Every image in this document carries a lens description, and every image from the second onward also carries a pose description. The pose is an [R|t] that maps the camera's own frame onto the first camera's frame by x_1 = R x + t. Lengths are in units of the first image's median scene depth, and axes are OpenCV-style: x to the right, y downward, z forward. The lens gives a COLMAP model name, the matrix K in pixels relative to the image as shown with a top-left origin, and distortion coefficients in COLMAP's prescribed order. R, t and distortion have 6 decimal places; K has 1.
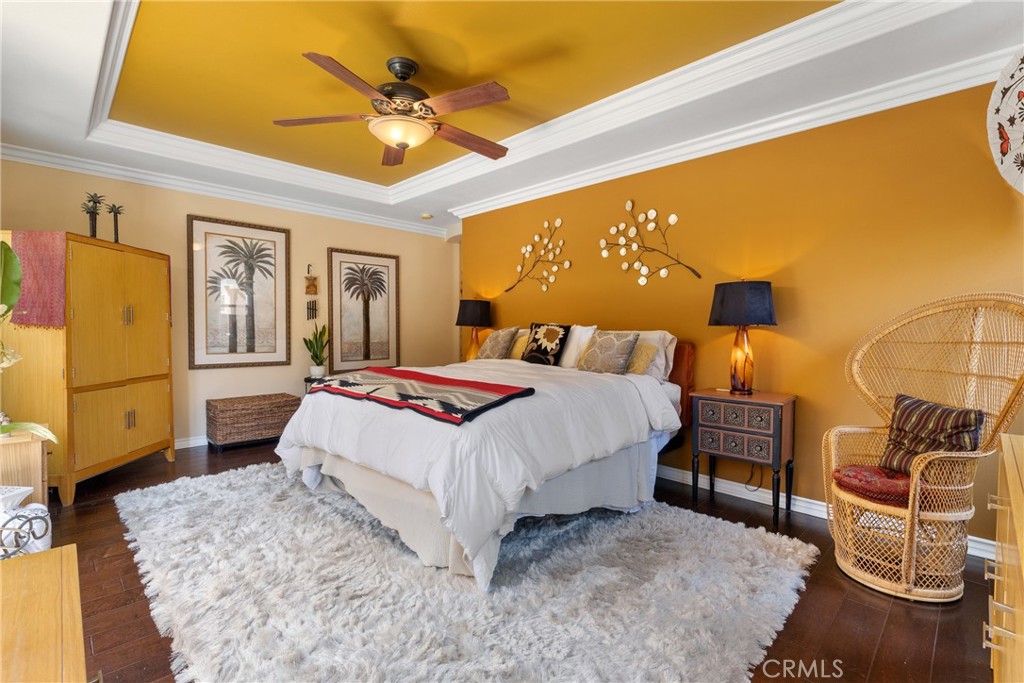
lens RADIAL K [[468.0, 0, 514.9], [0, 468.0, 341.0], [0, 0, 1]] dist [0.000673, -0.000734]
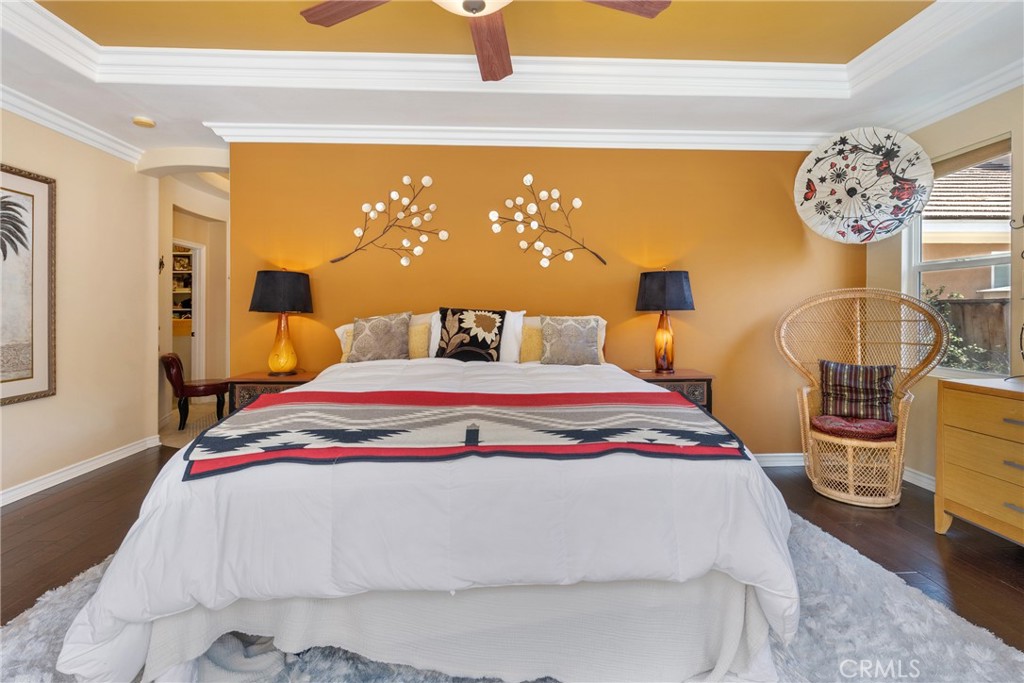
lens RADIAL K [[468.0, 0, 514.5], [0, 468.0, 307.2], [0, 0, 1]] dist [0.000673, -0.000734]
pose [[0.671461, 0.002169, 0.741037, -0.460466], [0.025839, 0.999319, -0.026338, -0.016630], [-0.740590, 0.036833, 0.670947, 0.423094]]
